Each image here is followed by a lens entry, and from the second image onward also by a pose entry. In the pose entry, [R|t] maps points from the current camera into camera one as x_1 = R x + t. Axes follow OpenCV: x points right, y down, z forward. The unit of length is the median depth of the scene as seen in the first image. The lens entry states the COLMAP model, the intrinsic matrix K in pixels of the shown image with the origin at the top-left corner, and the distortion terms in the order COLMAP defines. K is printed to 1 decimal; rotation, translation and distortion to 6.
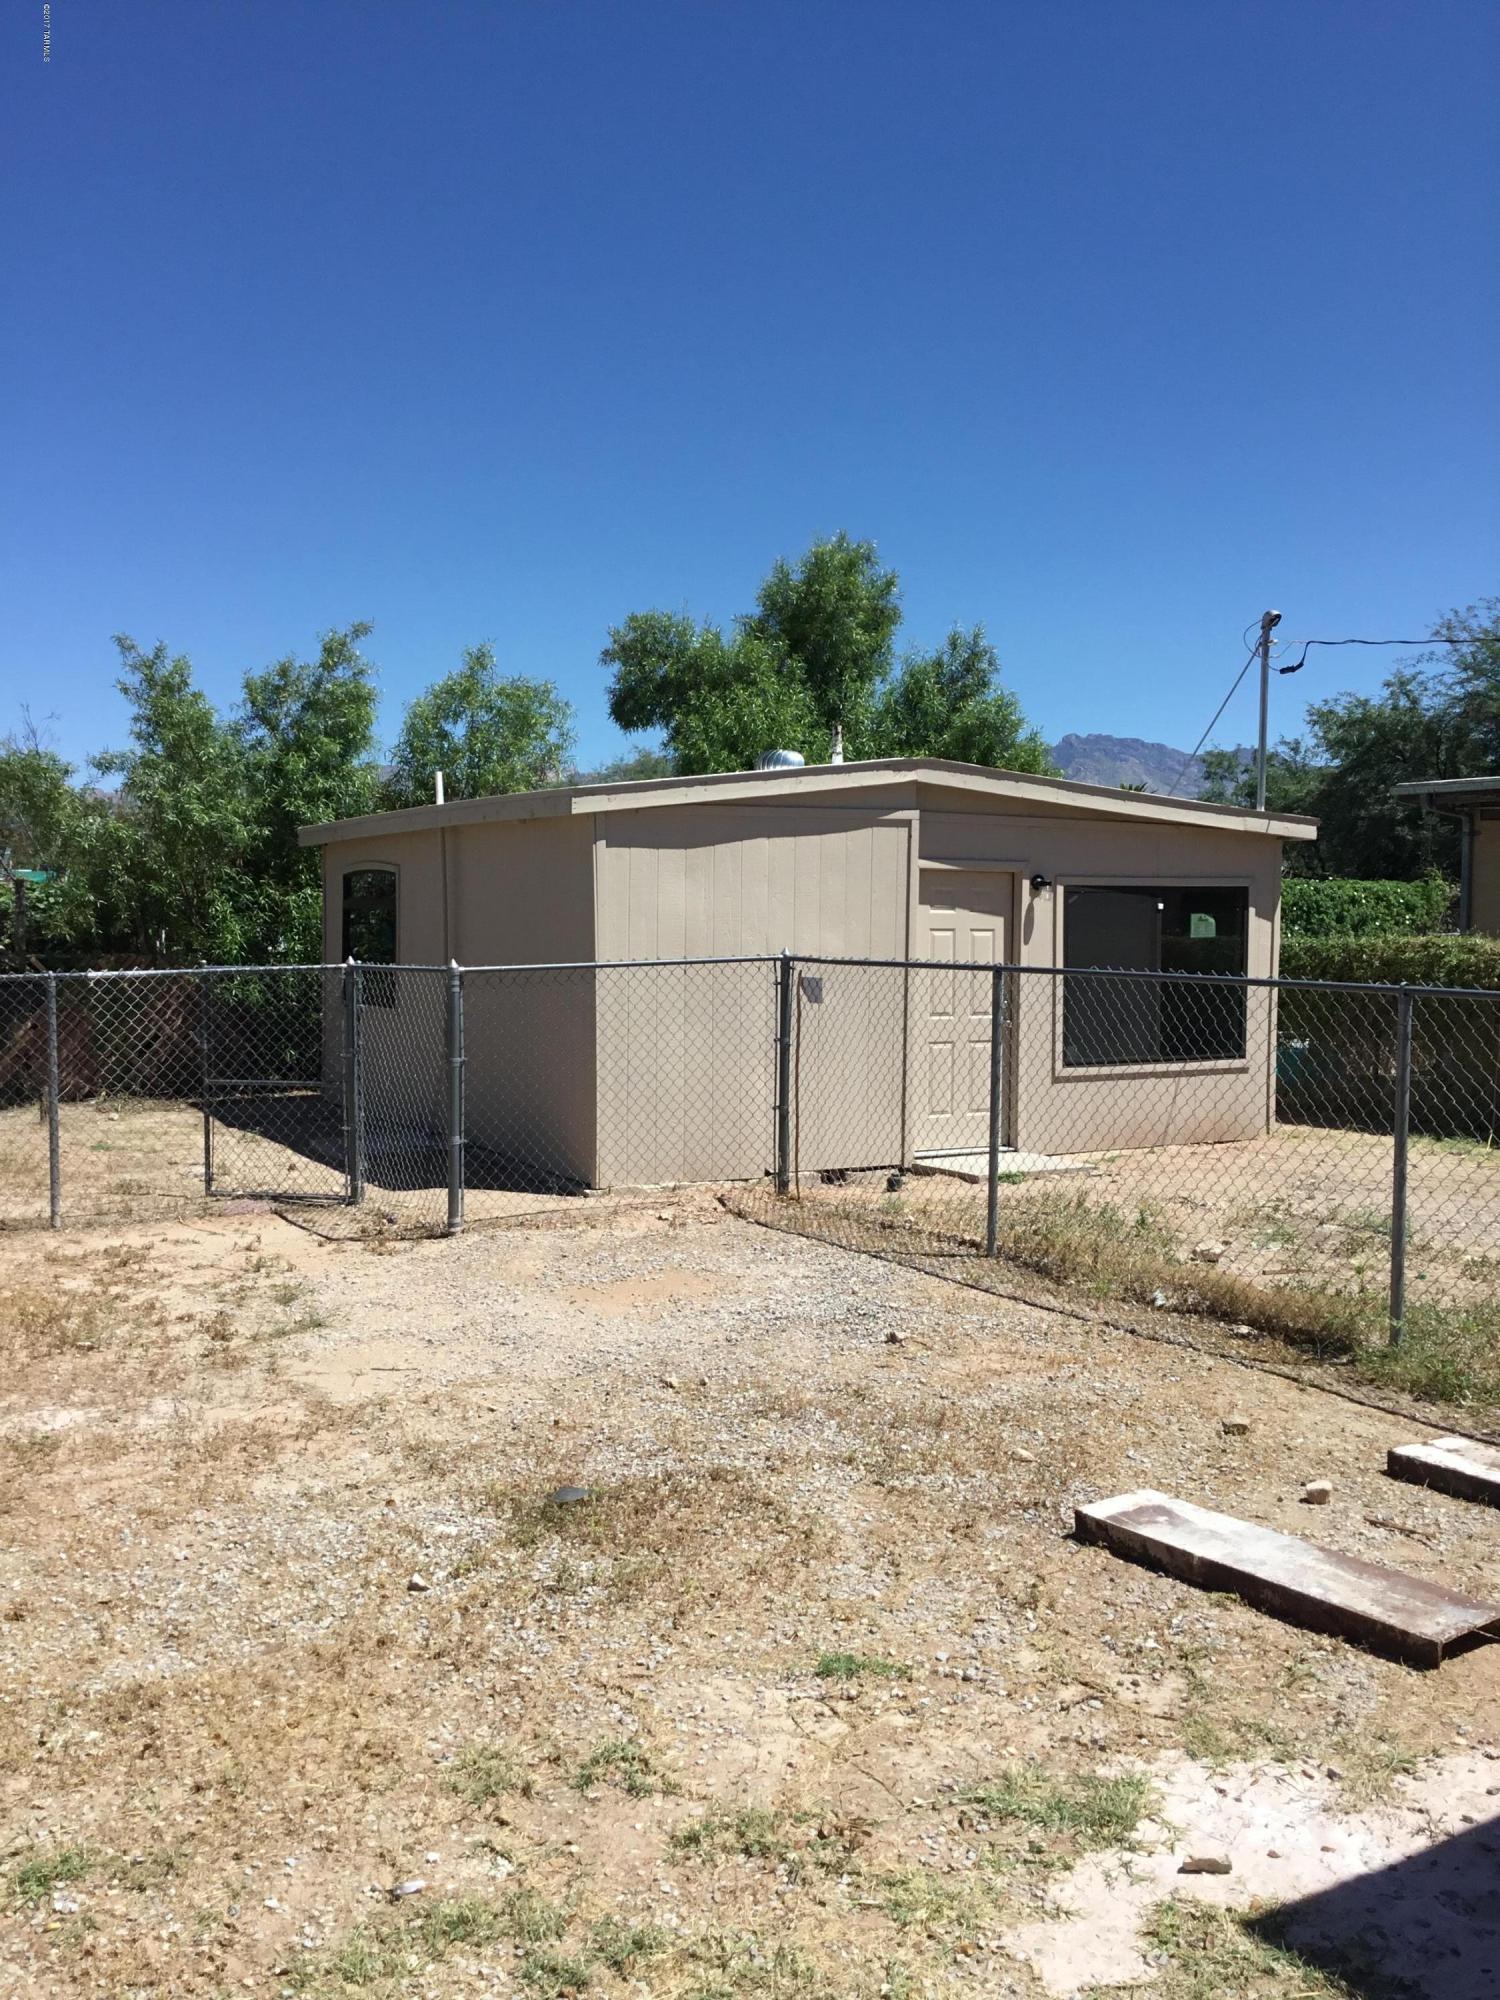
lens RADIAL K [[1801.7, 0, 749.2], [0, 1801.7, 1007.1], [0, 0, 1]] dist [0.103473, -0.173942]
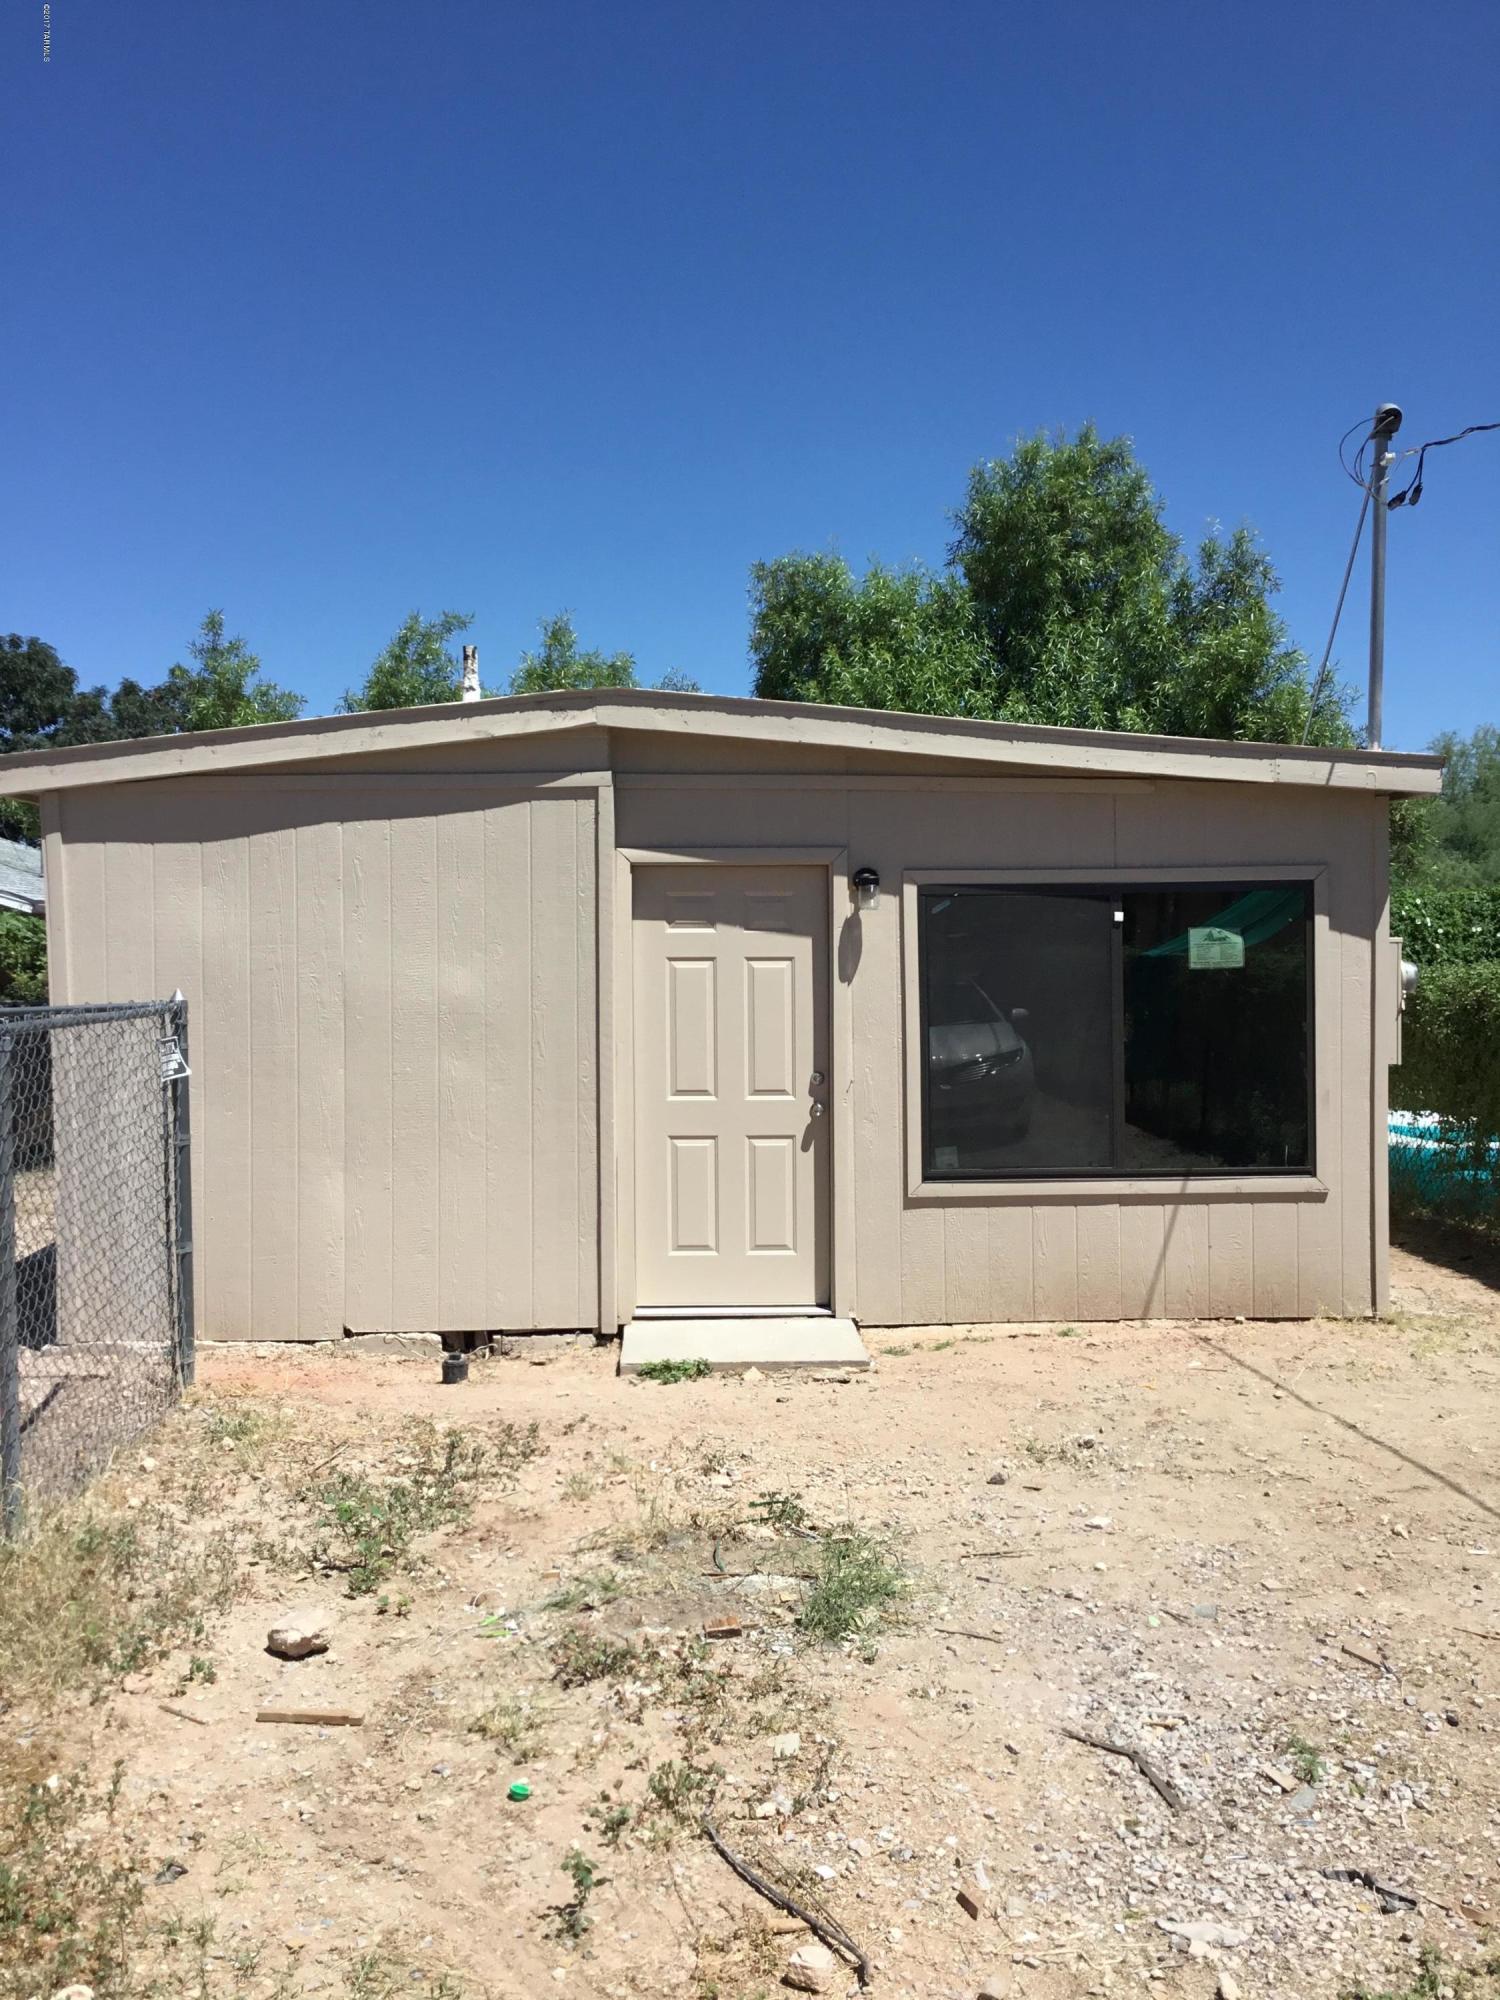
lens RADIAL K [[1801.7, 0, 732.7], [0, 1801.7, 978.9], [0, 0, 1]] dist [0.103473, -0.173942]
pose [[0.897280, -0.005630, -0.441426, 0.385602], [-0.009609, 0.999433, -0.032278, -0.014935], [0.441358, 0.033204, 0.896717, 0.423362]]
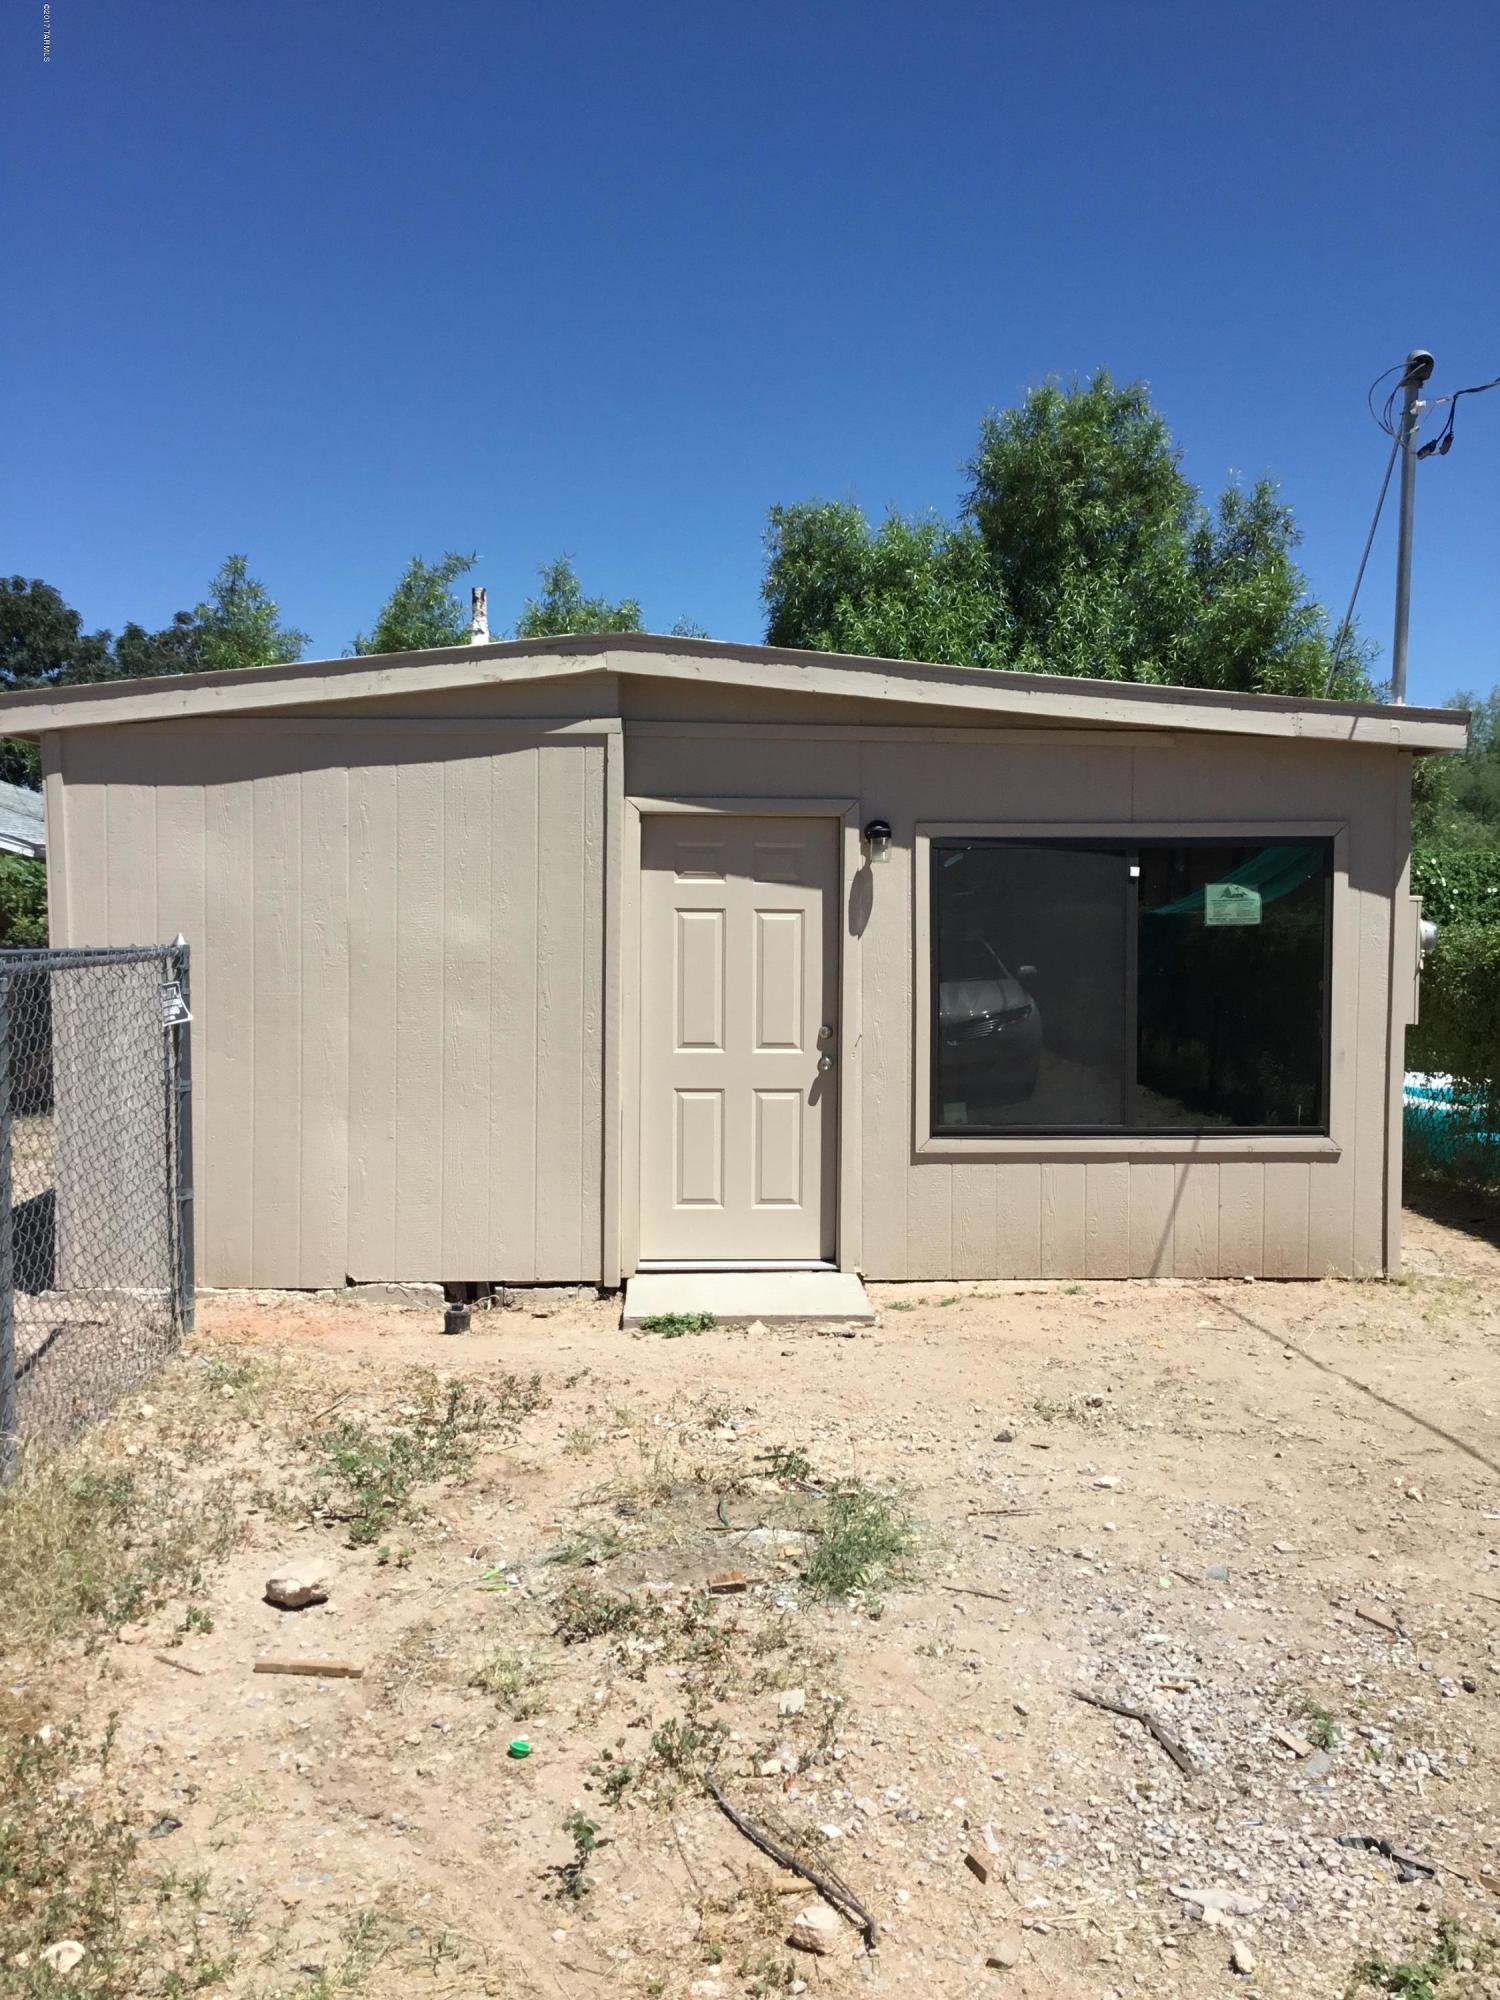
lens RADIAL K [[1801.7, 0, 733.2], [0, 1801.7, 992.4], [0, 0, 1]] dist [0.103473, -0.173942]
pose [[0.895938, 0.018503, -0.443794, 0.381361], [-0.020984, 0.999780, -0.000680, -0.013601], [0.443684, 0.009922, 0.896128, 0.429687]]
